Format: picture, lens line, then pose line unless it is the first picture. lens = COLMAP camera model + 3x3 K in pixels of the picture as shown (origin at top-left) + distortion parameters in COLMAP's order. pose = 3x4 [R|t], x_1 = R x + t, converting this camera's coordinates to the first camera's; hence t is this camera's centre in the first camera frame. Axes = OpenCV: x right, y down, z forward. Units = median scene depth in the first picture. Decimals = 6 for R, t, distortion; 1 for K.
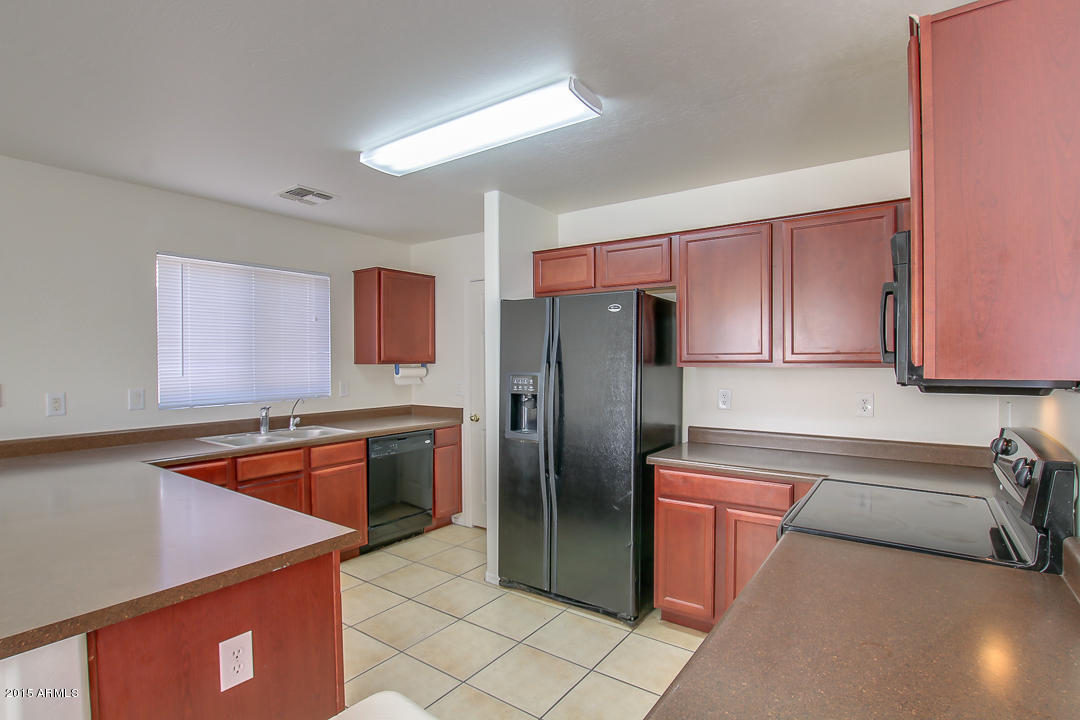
lens RADIAL K [[533.3, 0, 538.3], [0, 533.3, 361.6], [0, 0, 1]] dist [-0.035311, 0.007667]
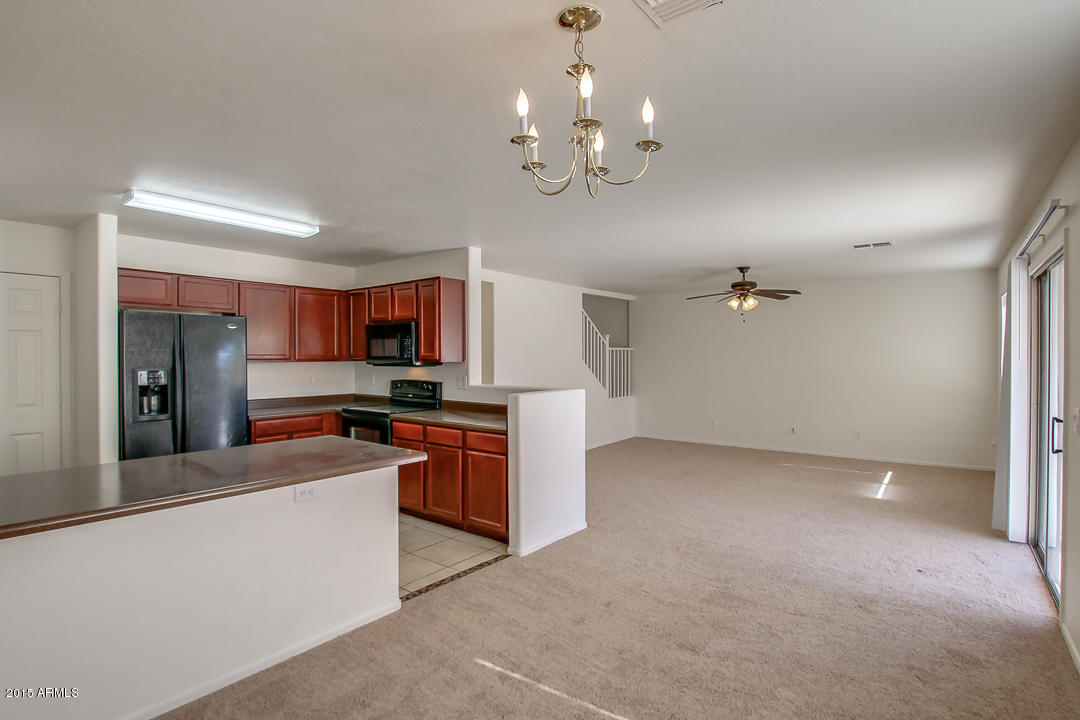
lens RADIAL K [[533.3, 0, 525.5], [0, 533.3, 356.9], [0, 0, 1]] dist [-0.035311, 0.007667]
pose [[0.055799, 0.001412, 0.998441, -1.488737], [0.002603, 0.999995, -0.001559, -0.003881], [-0.998439, 0.002685, 0.055795, 0.039877]]
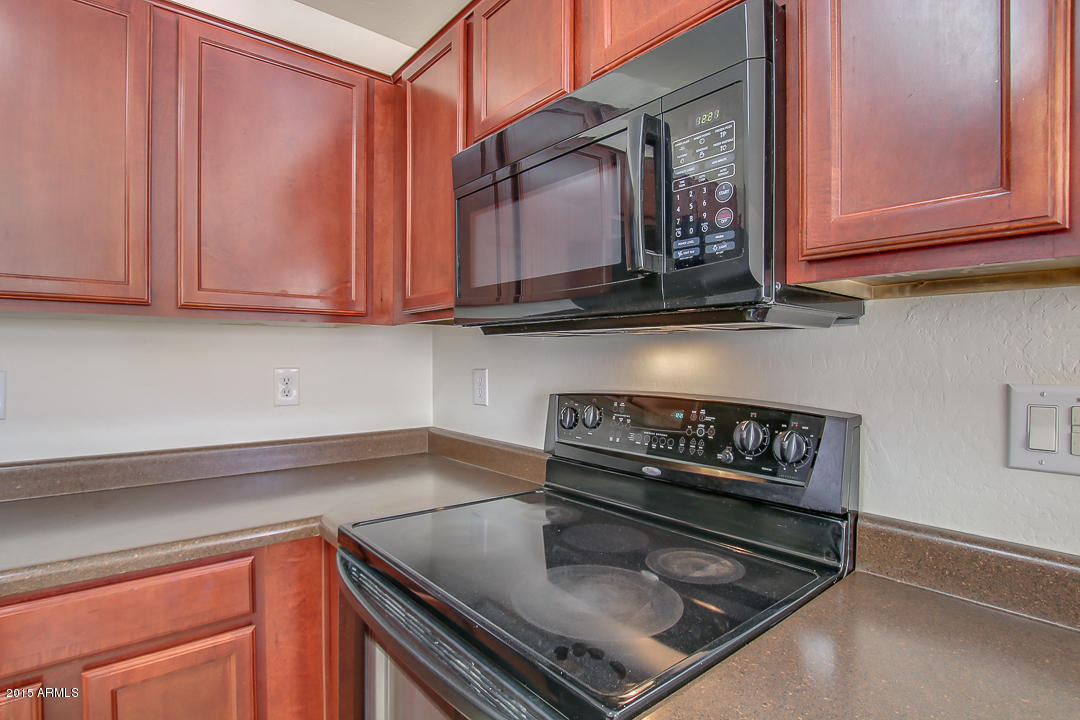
lens RADIAL K [[533.3, 0, 543.1], [0, 533.3, 358.5], [0, 0, 1]] dist [-0.035311, 0.007667]
pose [[0.238655, -0.000546, 0.971104, 0.073130], [-0.003632, 0.999992, 0.001454, 0.048714], [-0.971098, -0.003874, 0.238651, 0.574491]]
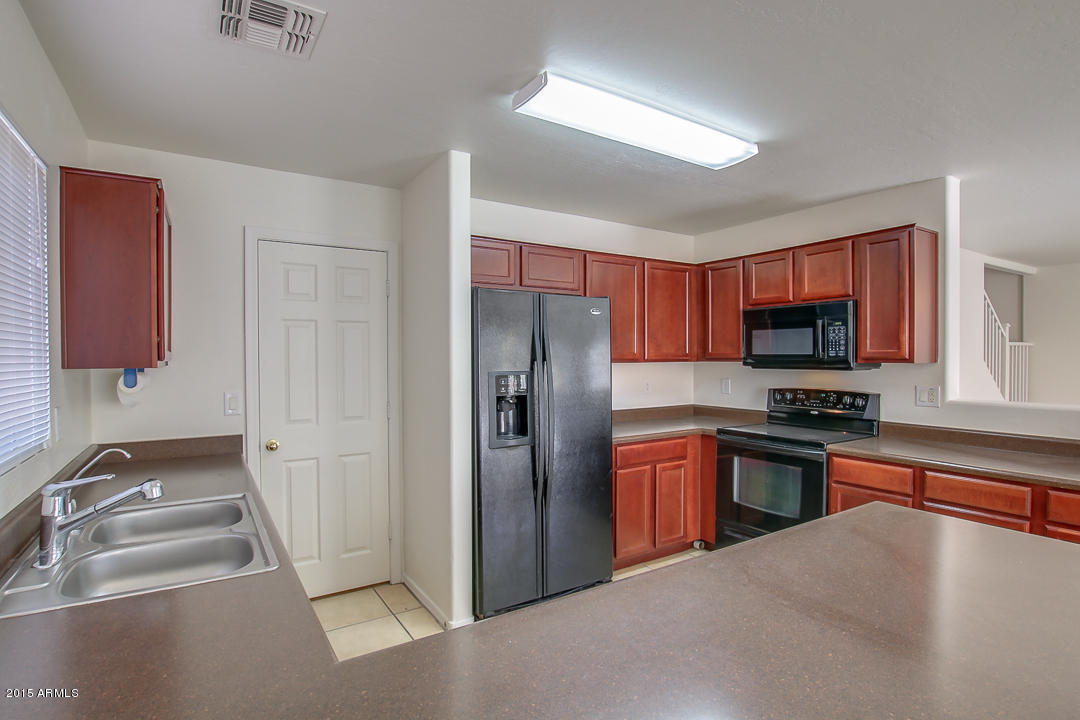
lens RADIAL K [[533.3, 0, 536.0], [0, 533.3, 365.3], [0, 0, 1]] dist [-0.035311, 0.007667]
pose [[0.375905, -0.014326, 0.926548, -1.014825], [0.003967, 0.999896, 0.013850, -0.003618], [-0.926650, -0.001531, 0.375923, 0.744584]]
